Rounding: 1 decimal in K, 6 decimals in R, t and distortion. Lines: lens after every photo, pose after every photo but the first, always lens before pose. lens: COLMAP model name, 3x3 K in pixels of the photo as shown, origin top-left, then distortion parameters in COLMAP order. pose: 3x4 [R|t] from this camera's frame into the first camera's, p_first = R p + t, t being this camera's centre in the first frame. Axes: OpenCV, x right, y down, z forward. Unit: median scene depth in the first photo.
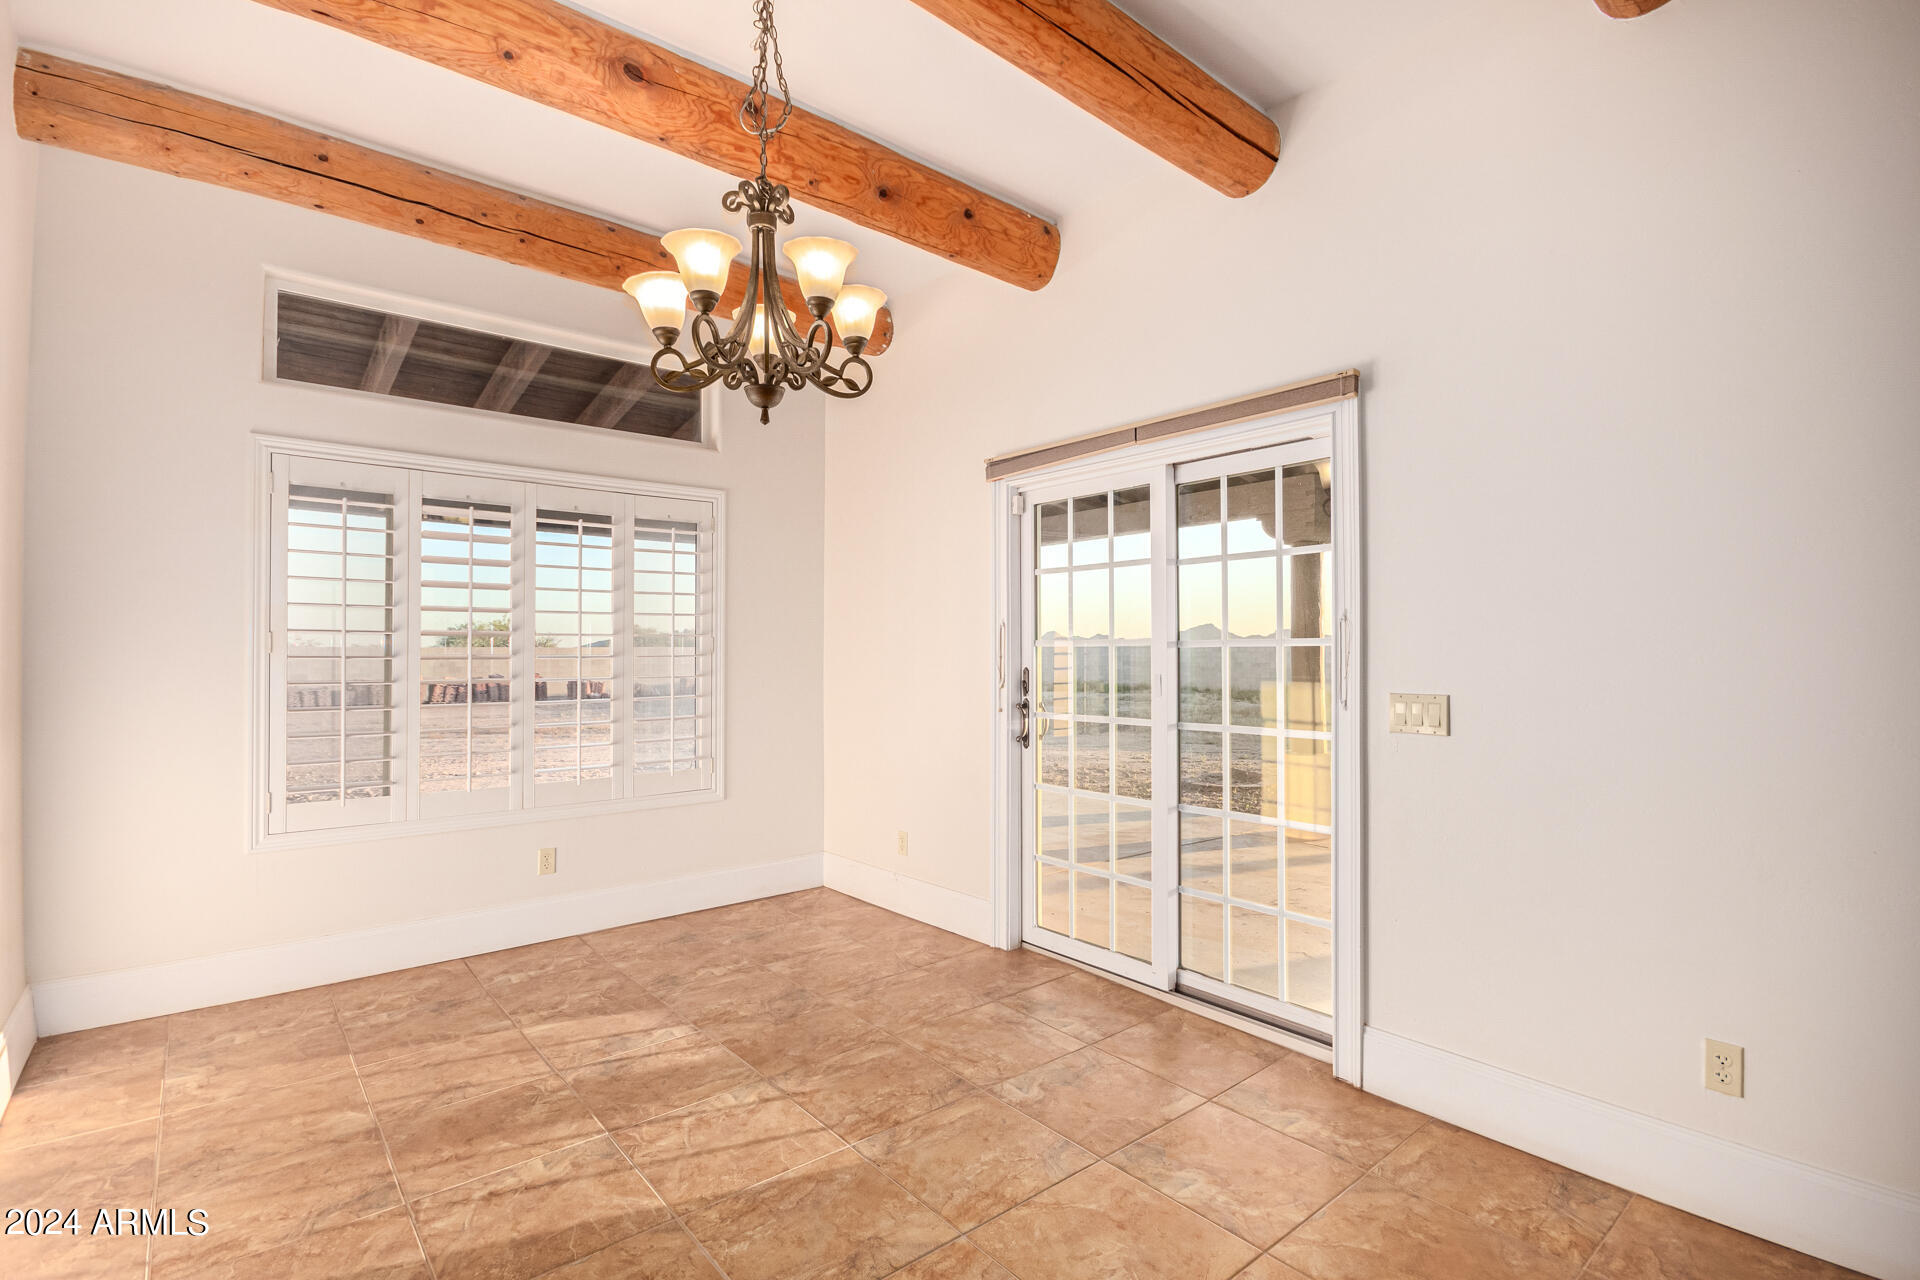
lens RADIAL K [[886.7, 0, 972.8], [0, 886.7, 642.8], [0, 0, 1]] dist [-0.000436, -0.003925]
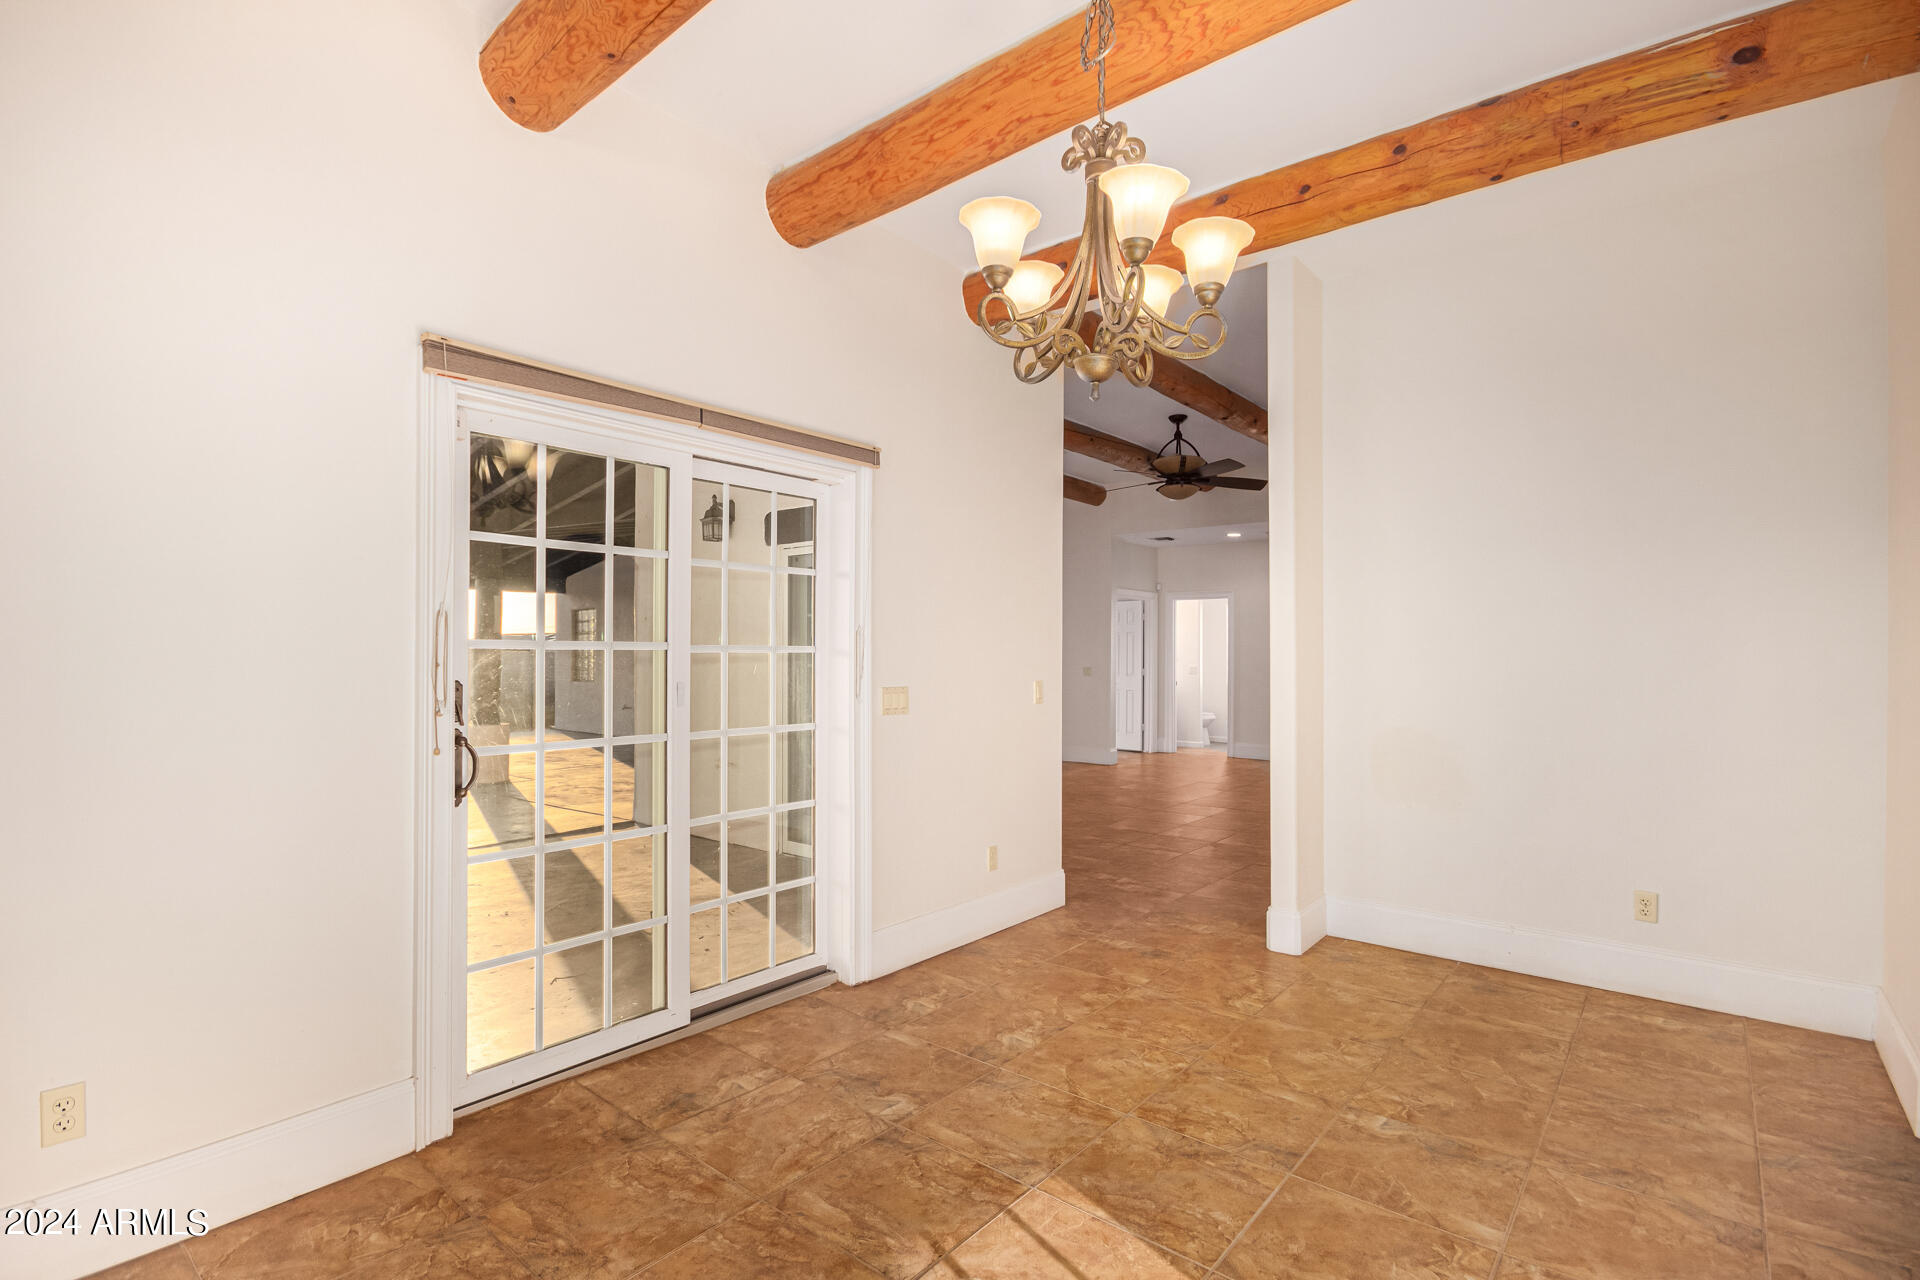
lens RADIAL K [[886.7, 0, 973.7], [0, 886.7, 646.9], [0, 0, 1]] dist [-0.000436, -0.003925]
pose [[-0.168794, 0.010677, 0.985593, -0.861910], [-0.011237, 0.999855, -0.012756, 0.009821], [-0.985587, -0.013228, -0.168650, 1.004555]]
